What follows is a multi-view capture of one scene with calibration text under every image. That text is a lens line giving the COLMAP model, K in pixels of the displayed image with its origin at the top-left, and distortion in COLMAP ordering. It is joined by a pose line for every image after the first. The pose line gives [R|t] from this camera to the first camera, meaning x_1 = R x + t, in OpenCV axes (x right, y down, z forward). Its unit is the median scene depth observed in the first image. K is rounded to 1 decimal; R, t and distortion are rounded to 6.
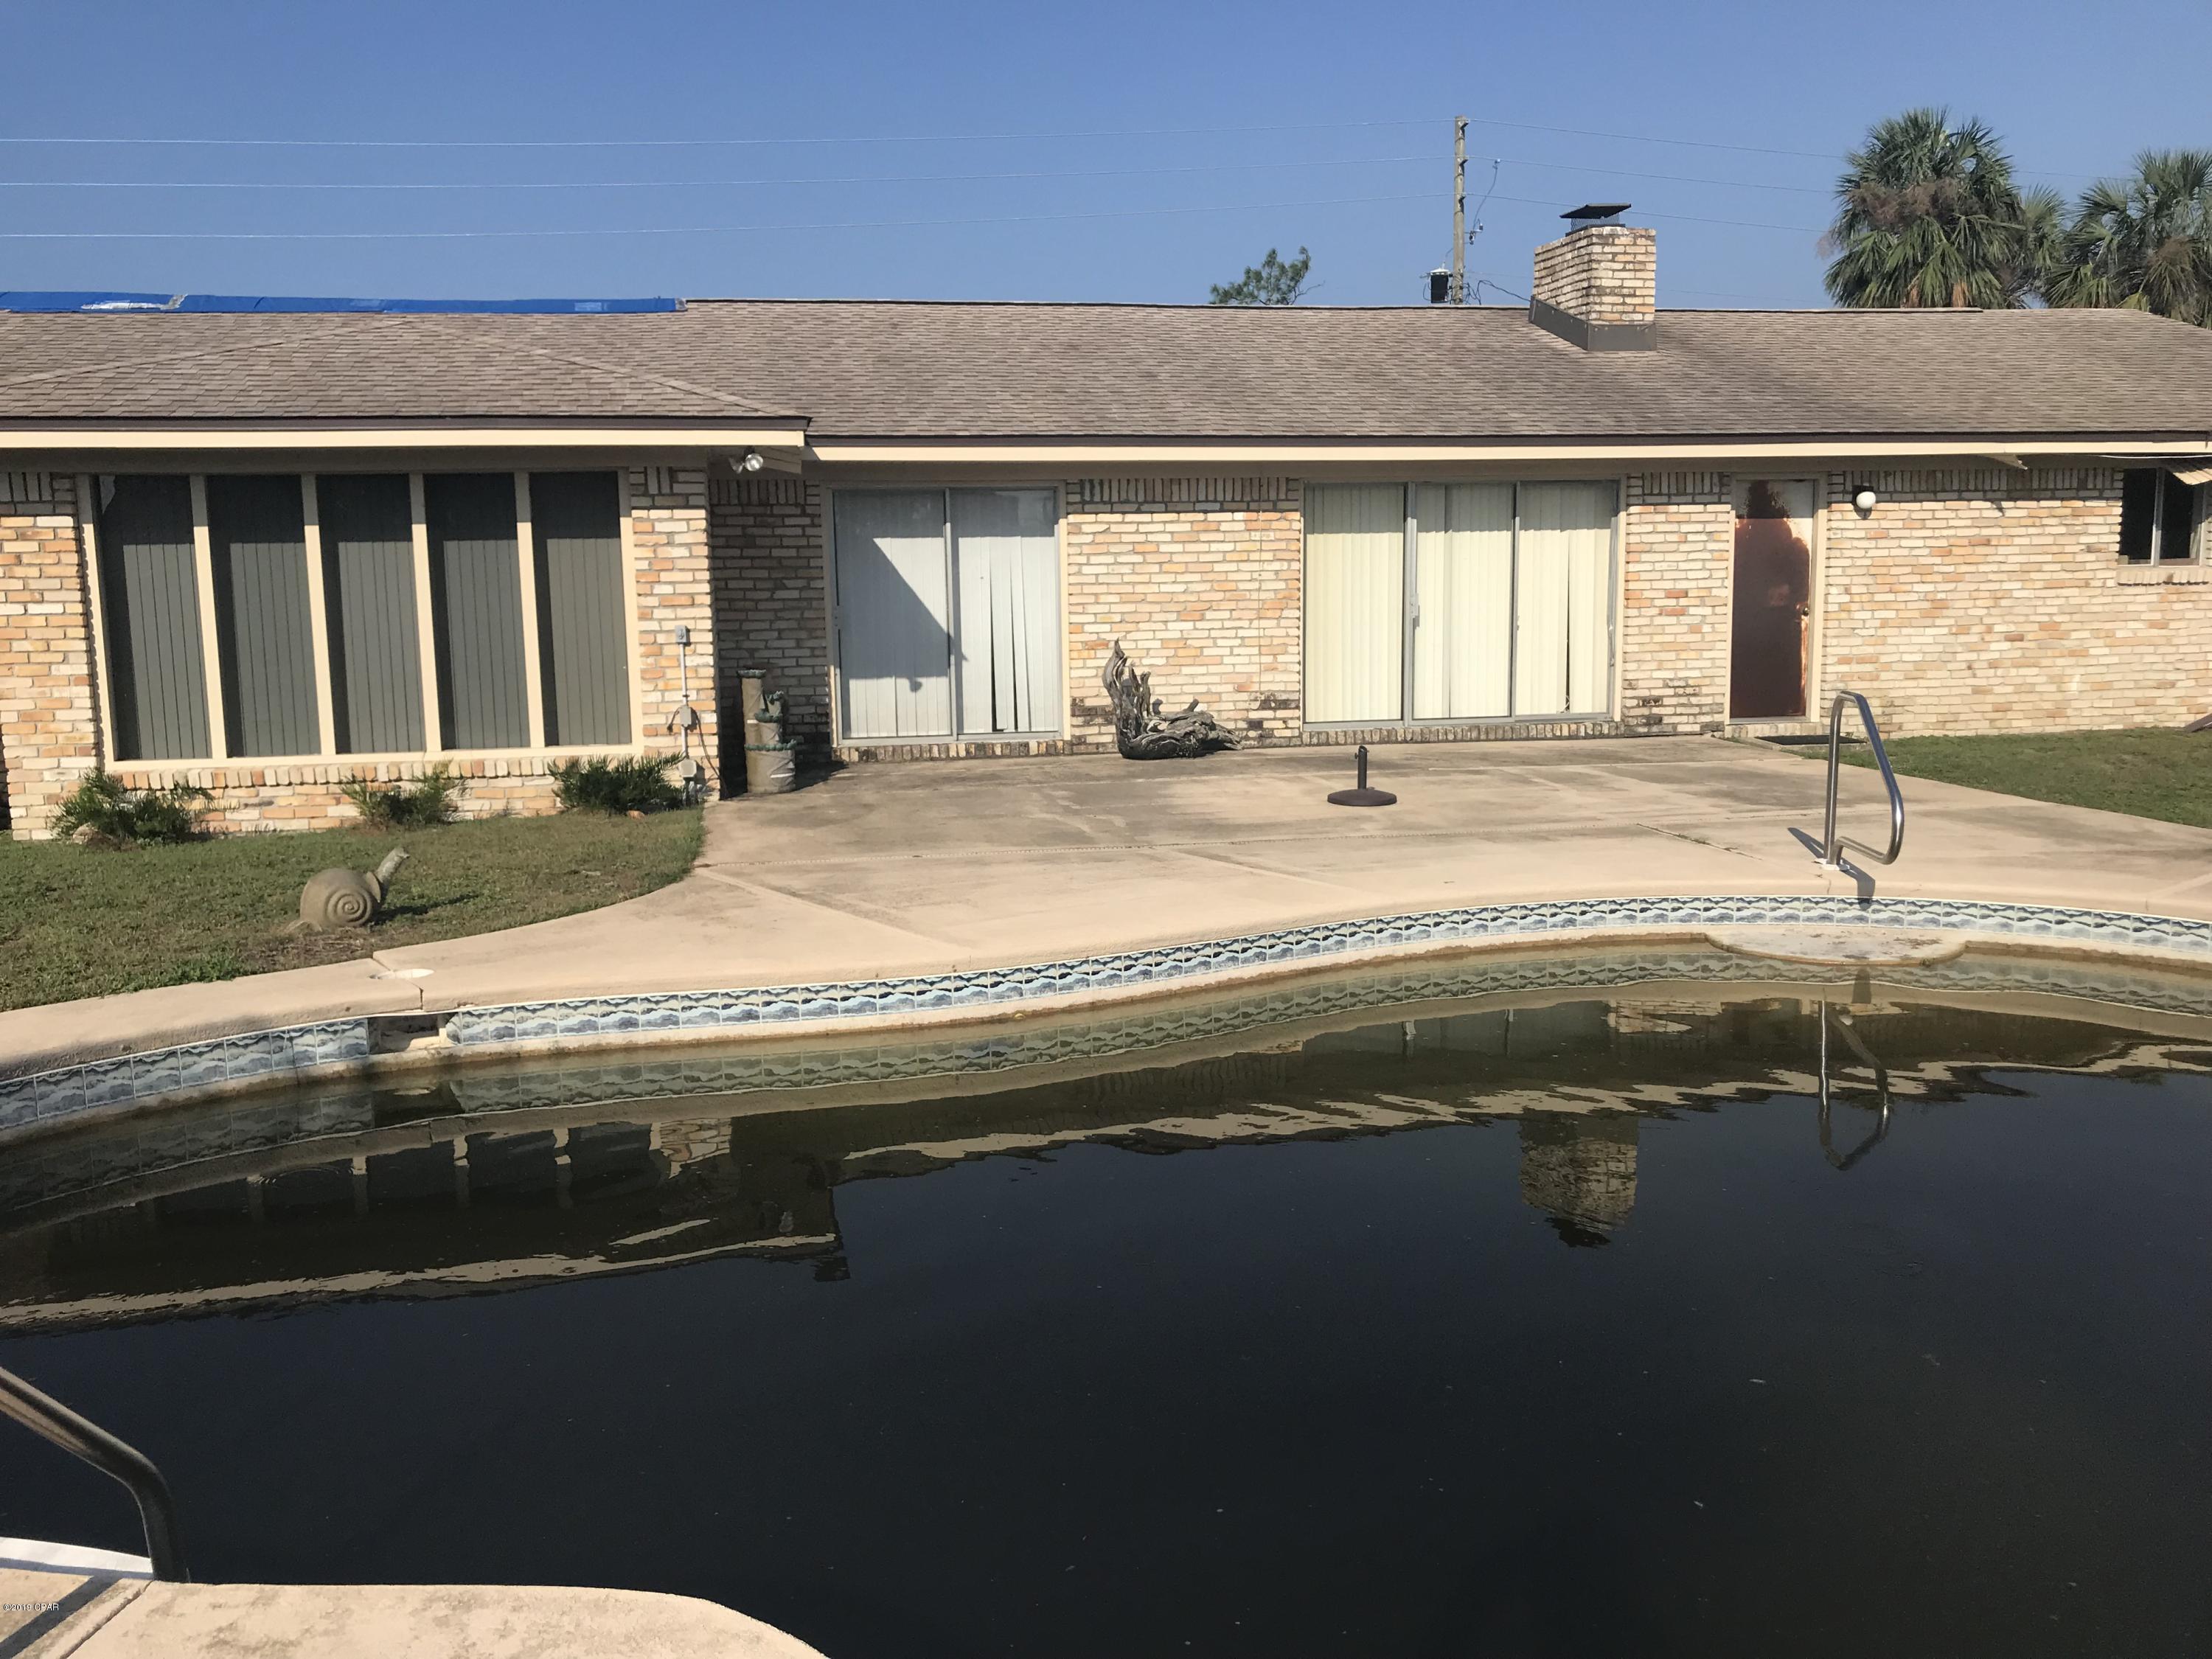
lens RADIAL K [[1822.3, 0, 1106.0], [0, 1822.3, 829.5], [0, 0, 1]] dist [0.043319, -0.055602]
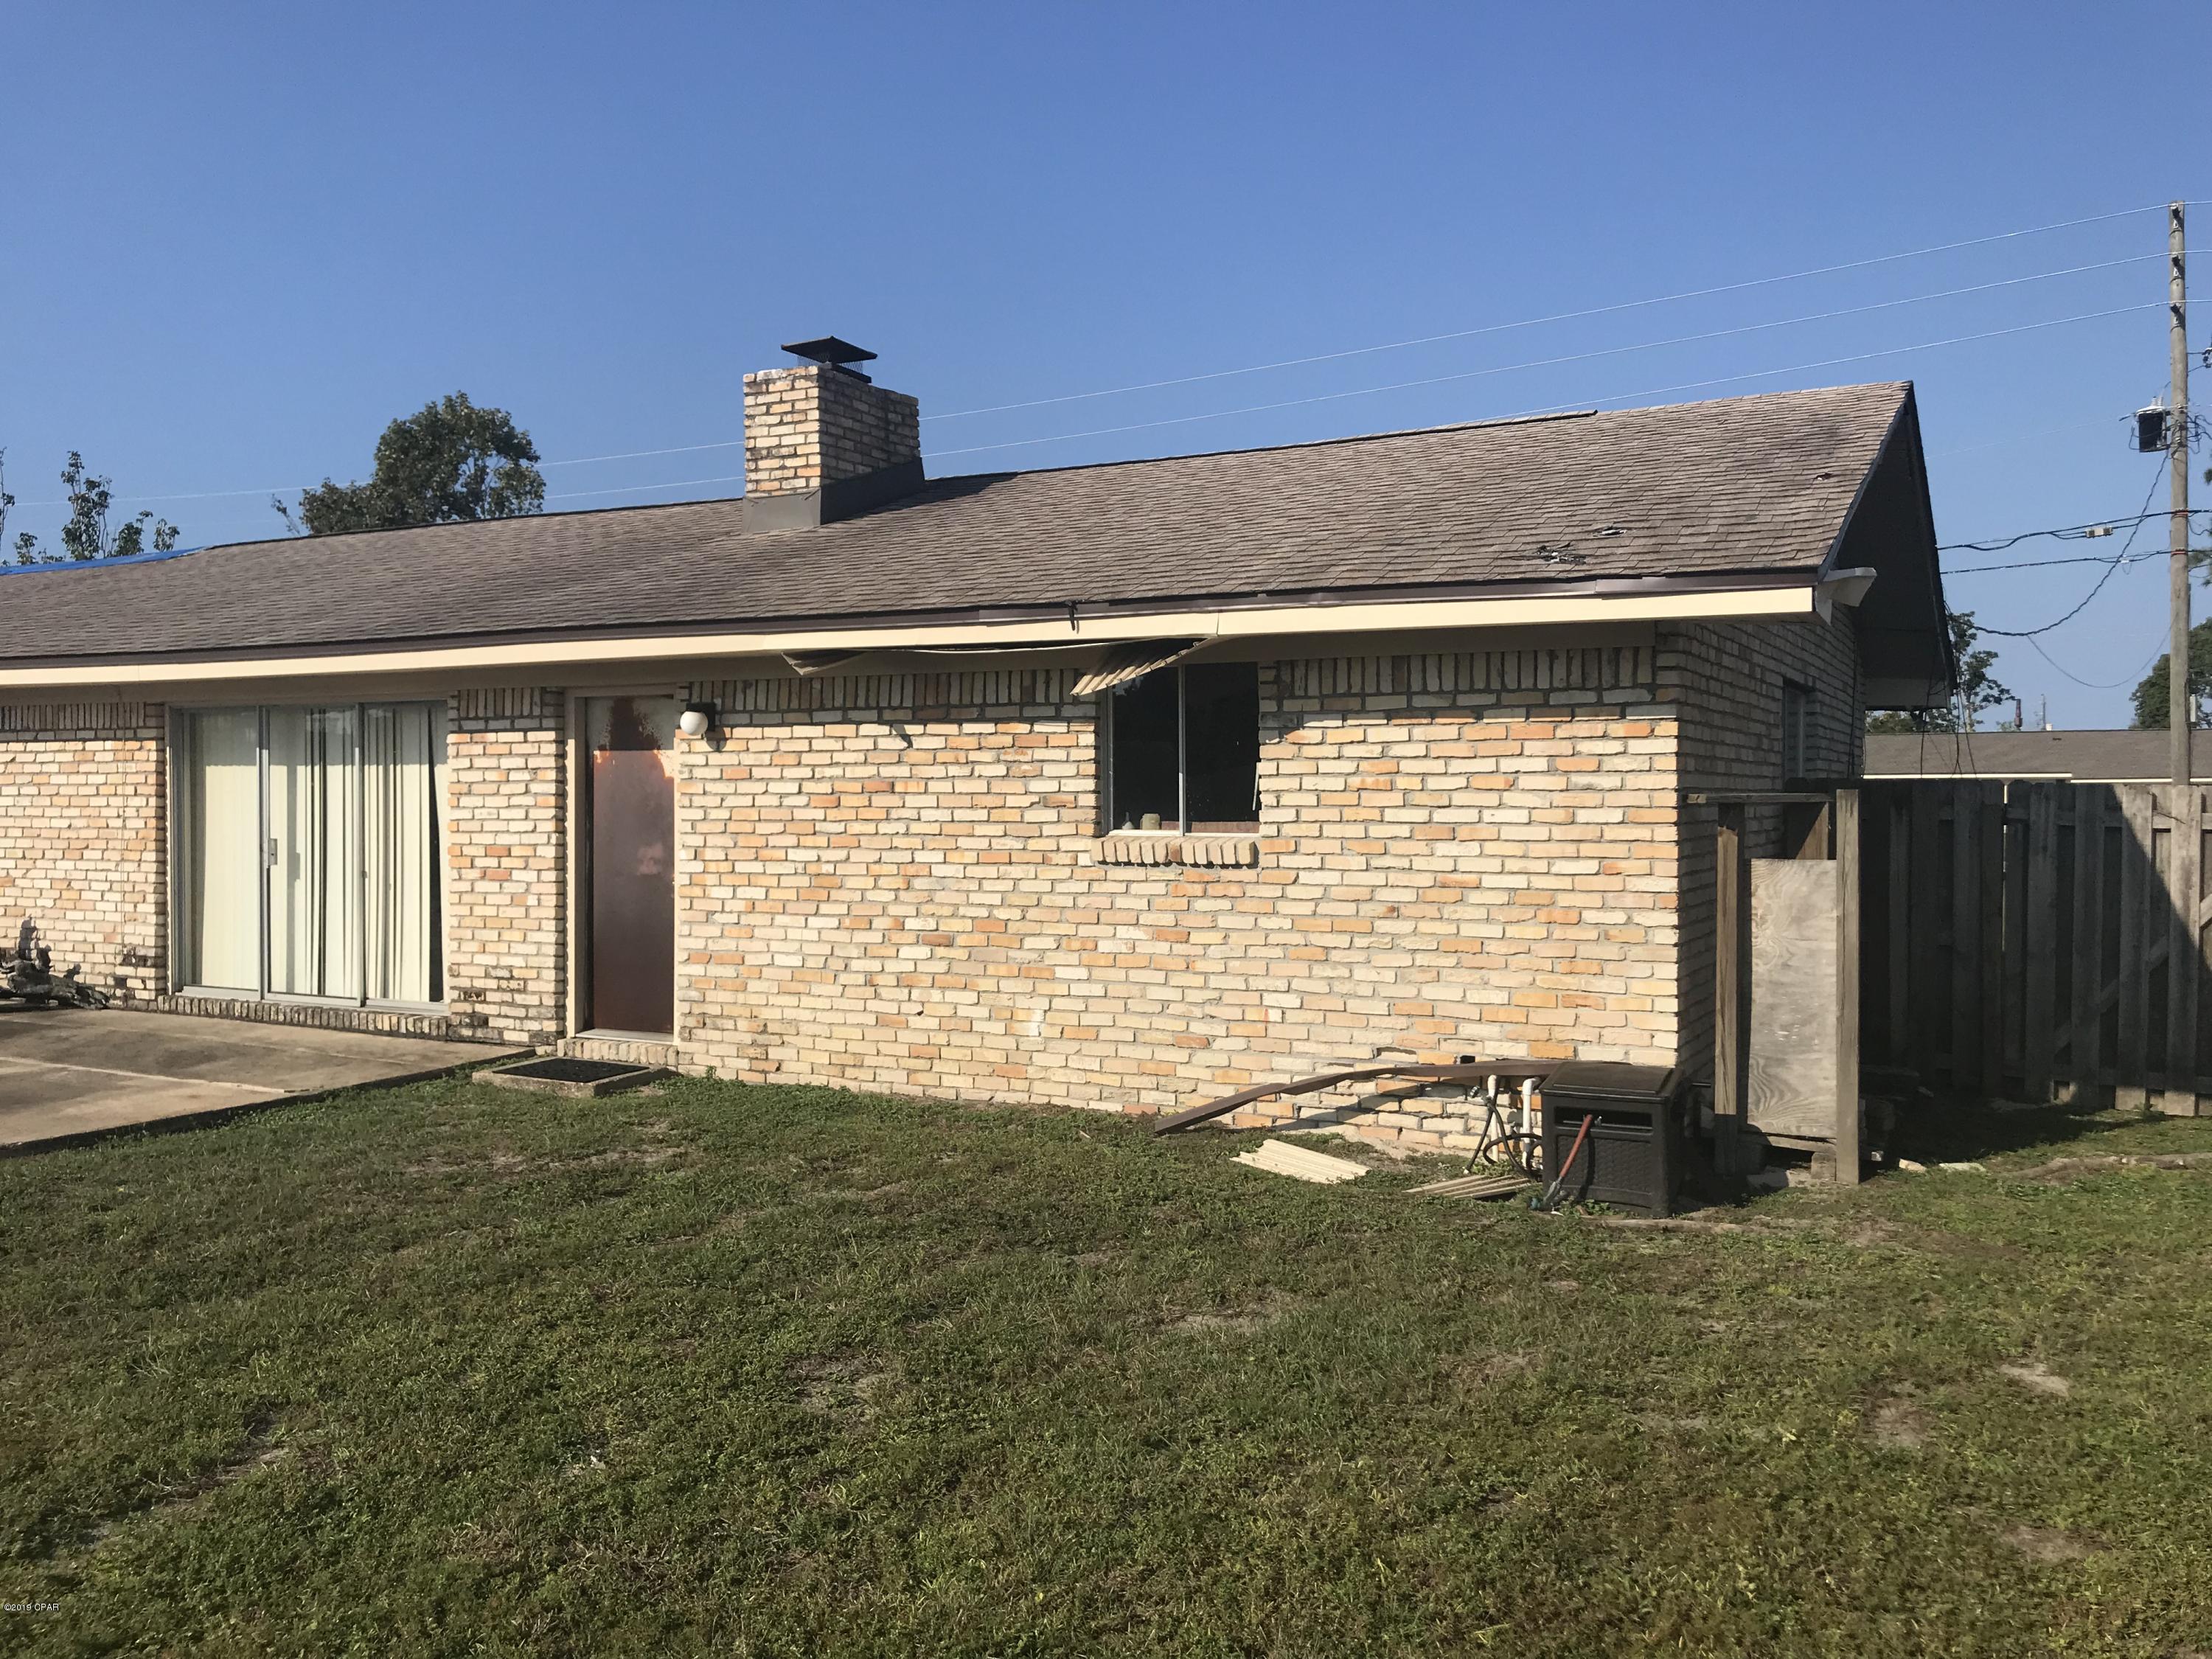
lens RADIAL K [[1945.3, 0, 1075.1], [0, 1945.3, 780.3], [0, 0, 1]] dist [0.010758, -0.106892]
pose [[0.785750, 0.011263, -0.618442, 0.950658], [-0.103485, 0.988136, -0.113485, -0.089616], [0.609826, 0.153171, 0.777593, 0.516896]]
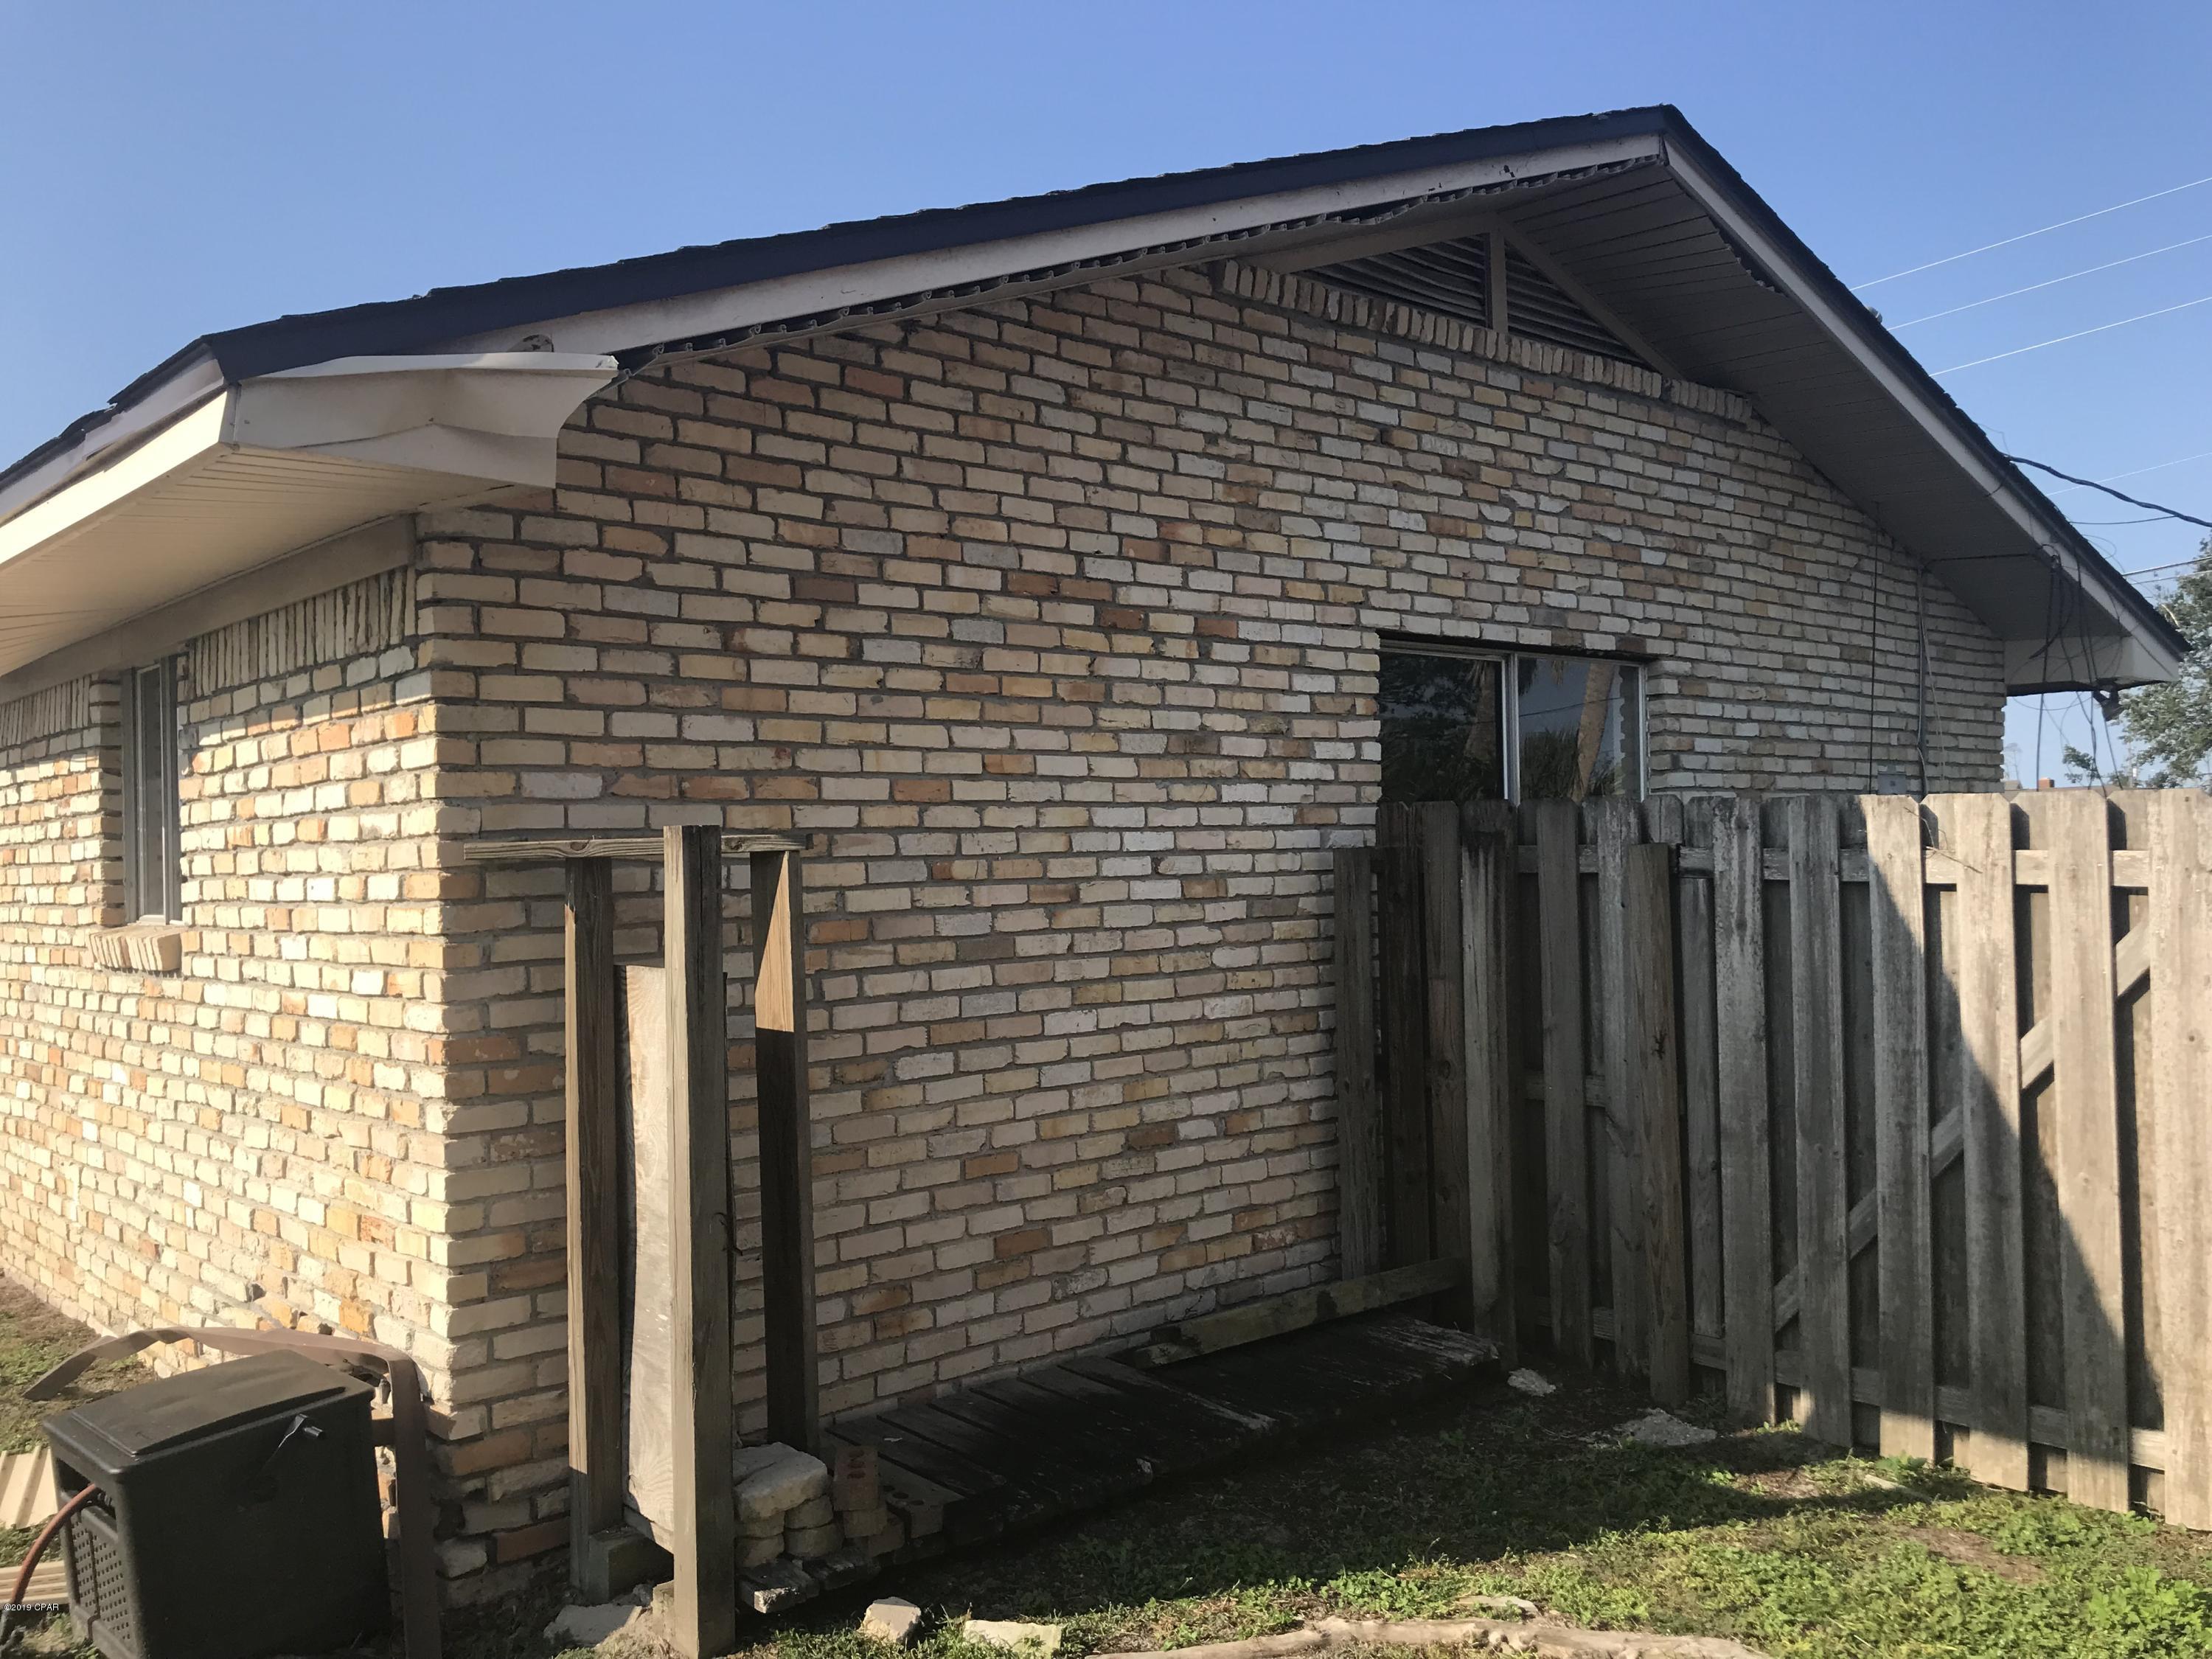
lens RADIAL K [[1907.5, 0, 1106.0], [0, 1907.5, 829.5], [0, 0, 1]] dist [0.008710, 0.005516]
pose [[0.527948, -0.009467, -0.849224, 1.032304], [-0.109614, 0.990815, -0.079191, -0.157346], [0.842173, 0.134895, 0.522061, 0.990976]]
